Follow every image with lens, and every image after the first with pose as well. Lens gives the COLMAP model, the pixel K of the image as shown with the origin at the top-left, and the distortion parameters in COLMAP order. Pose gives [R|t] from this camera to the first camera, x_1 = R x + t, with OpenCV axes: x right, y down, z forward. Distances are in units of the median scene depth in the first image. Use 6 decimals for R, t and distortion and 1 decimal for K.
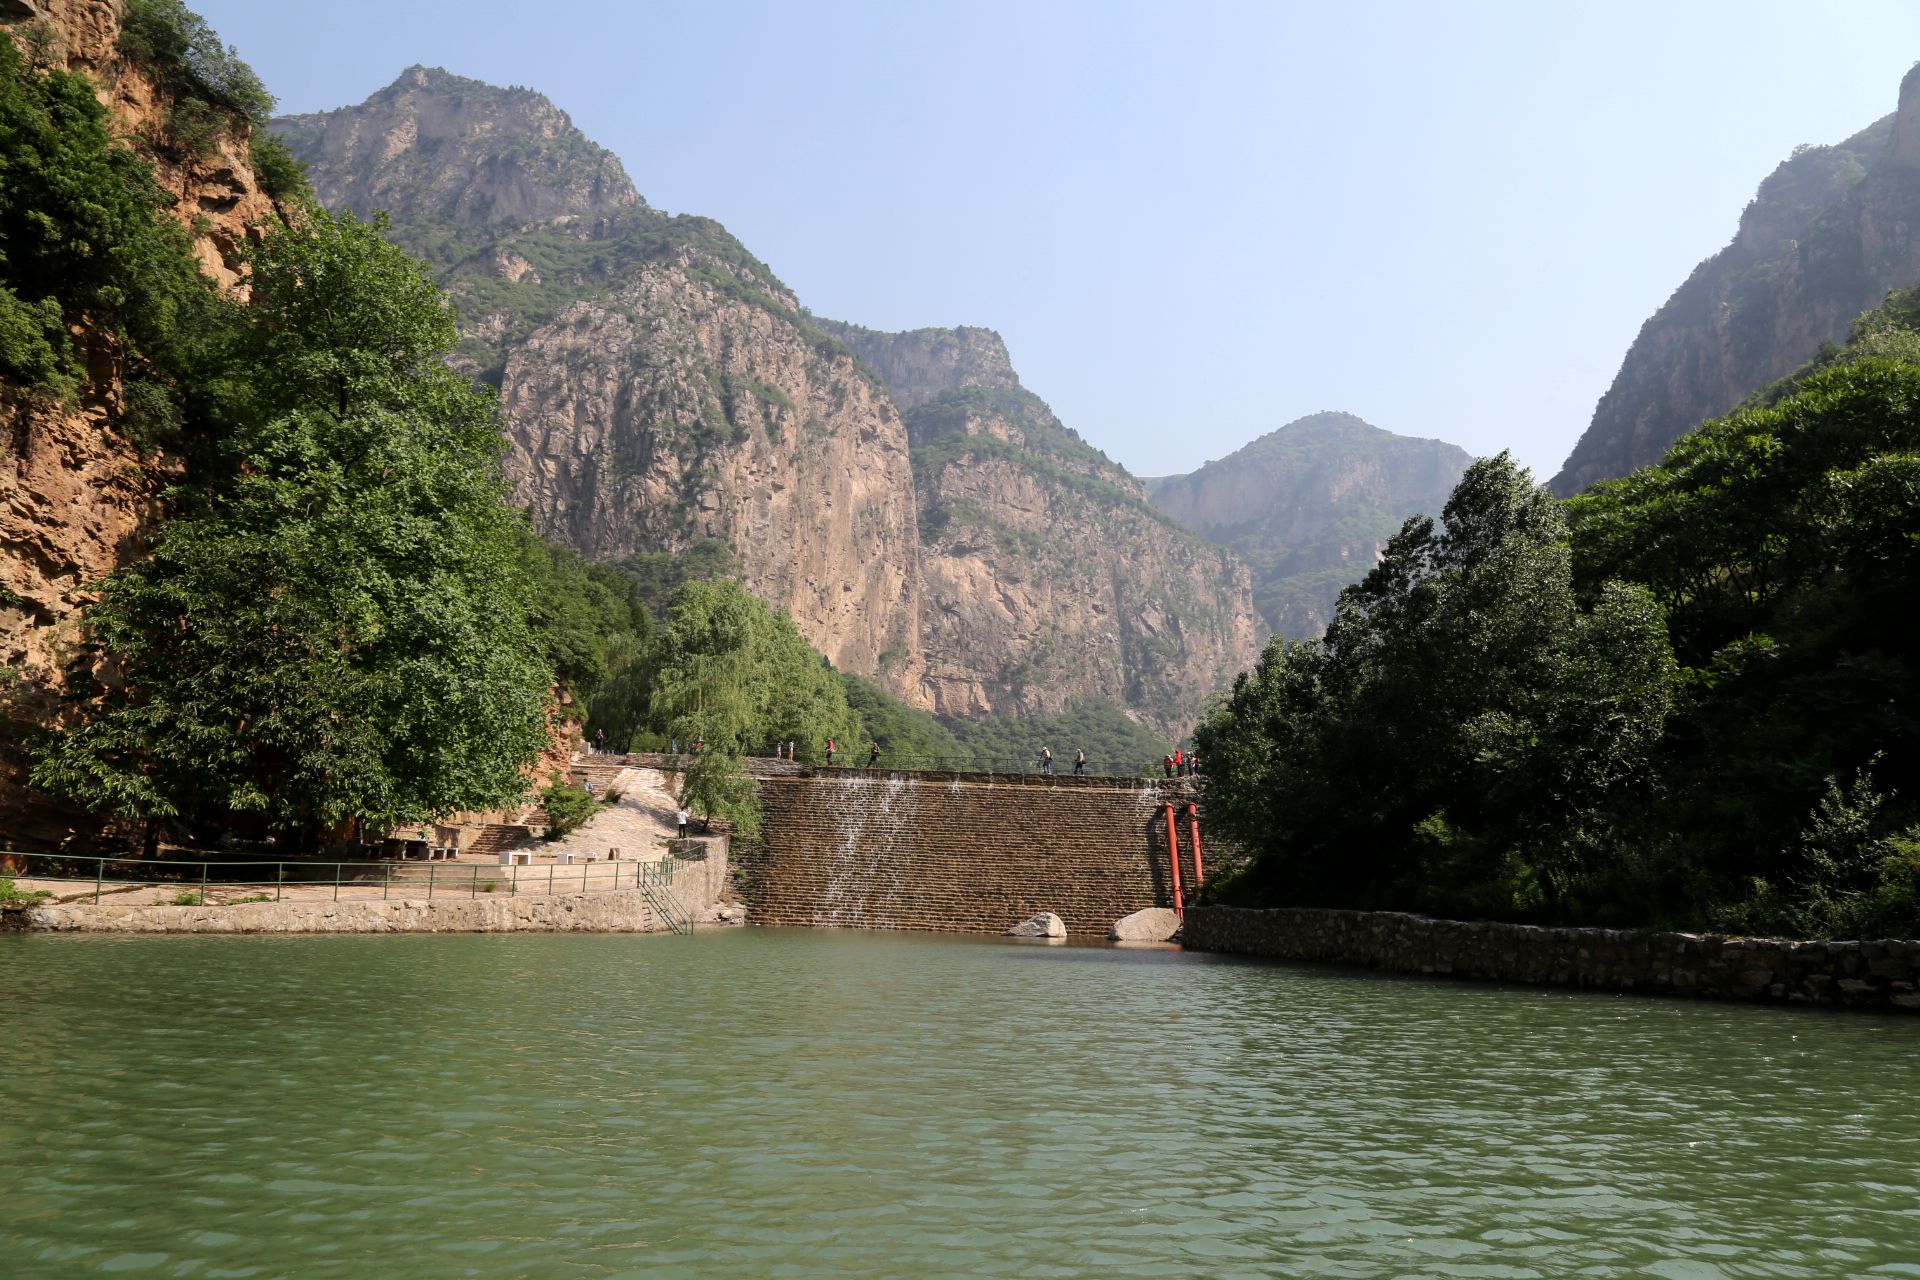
lens RADIAL K [[1315.6, 0, 966.8], [0, 1315.6, 640.1], [0, 0, 1]] dist [-0.125006, 0.073472]
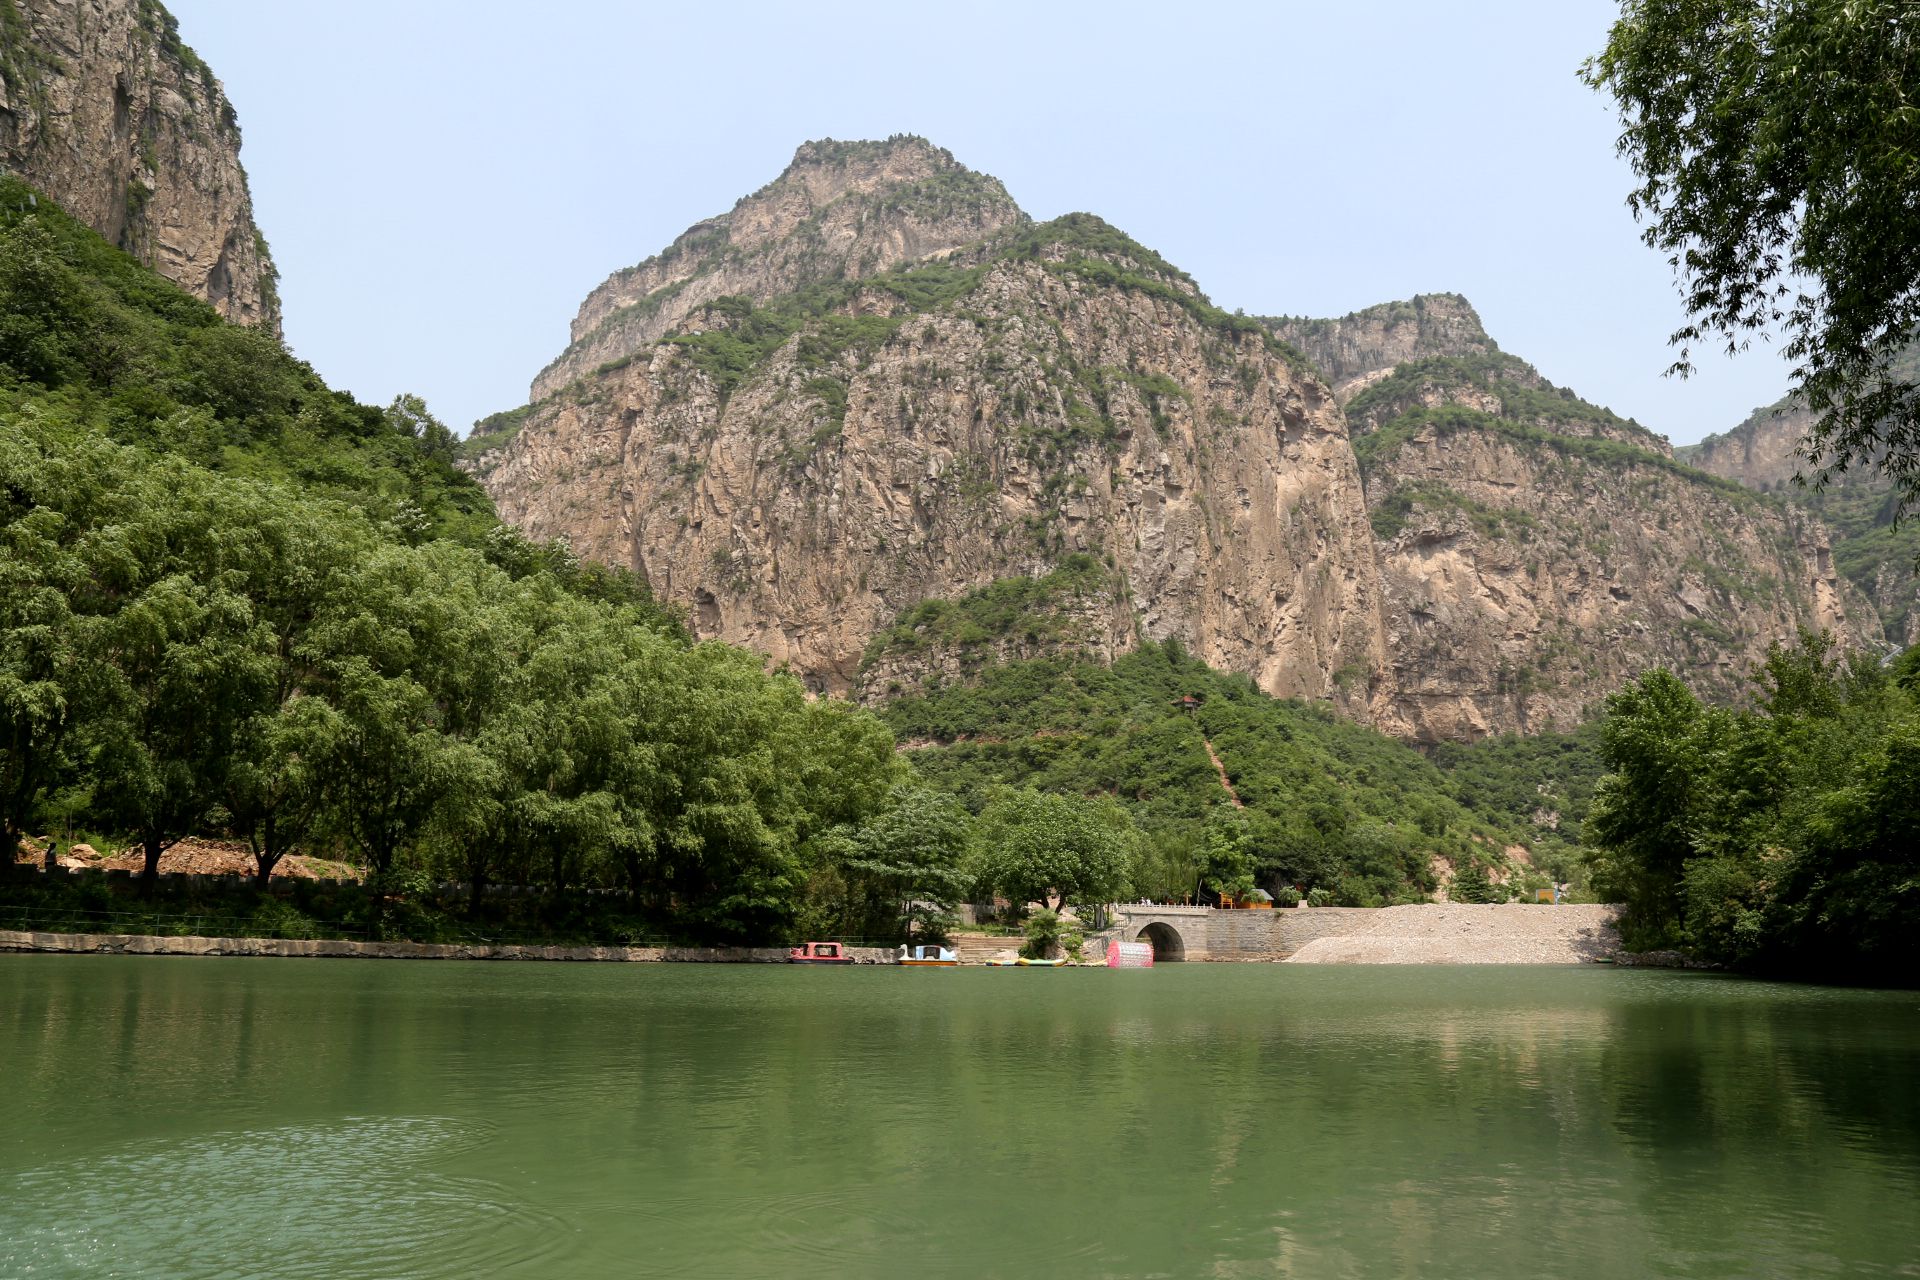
lens RADIAL K [[1315.6, 0, 966.8], [0, 1315.6, 640.1], [0, 0, 1]] dist [-0.125006, 0.073472]
pose [[0.914457, -0.112864, -0.388626, 0.042010], [0.097682, 0.993486, -0.058675, 0.014352], [0.392717, 0.015694, 0.919526, 0.134937]]
